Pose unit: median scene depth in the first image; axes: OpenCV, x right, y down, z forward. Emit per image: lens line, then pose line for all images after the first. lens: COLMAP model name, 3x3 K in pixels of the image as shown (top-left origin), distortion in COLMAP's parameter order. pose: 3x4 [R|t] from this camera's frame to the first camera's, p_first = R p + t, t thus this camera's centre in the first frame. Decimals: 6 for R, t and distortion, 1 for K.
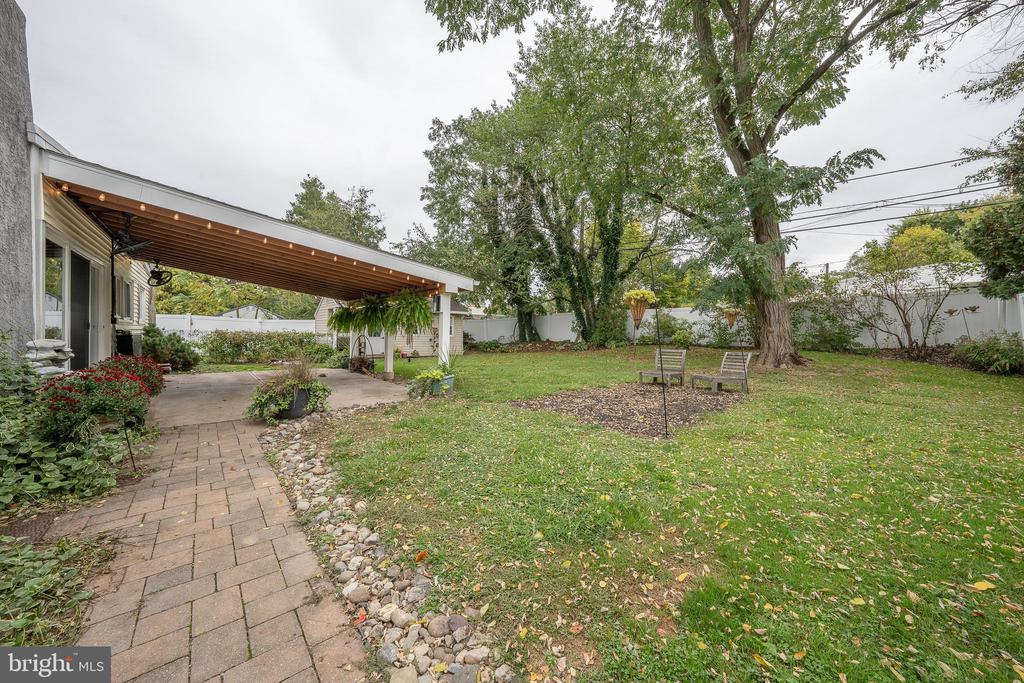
lens RADIAL K [[351.0, 0, 511.9], [0, 351.0, 337.5], [0, 0, 1]] dist [-0.029776, 0.005602]
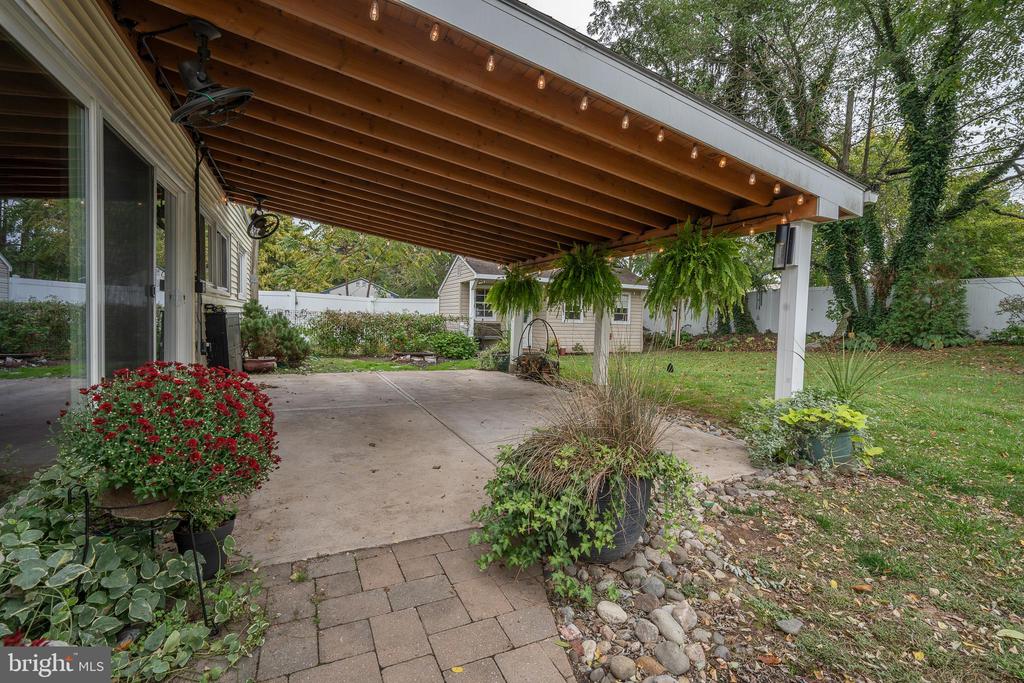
lens RADIAL K [[442.7, 0, 510.2], [0, 442.7, 331.8], [0, 0, 1]] dist [-0.001767, -0.000213]
pose [[0.958334, 0.018007, -0.285083, -0.255027], [-0.014366, 0.999786, 0.014856, 0.005036], [0.285289, -0.010142, 0.958388, 0.246837]]
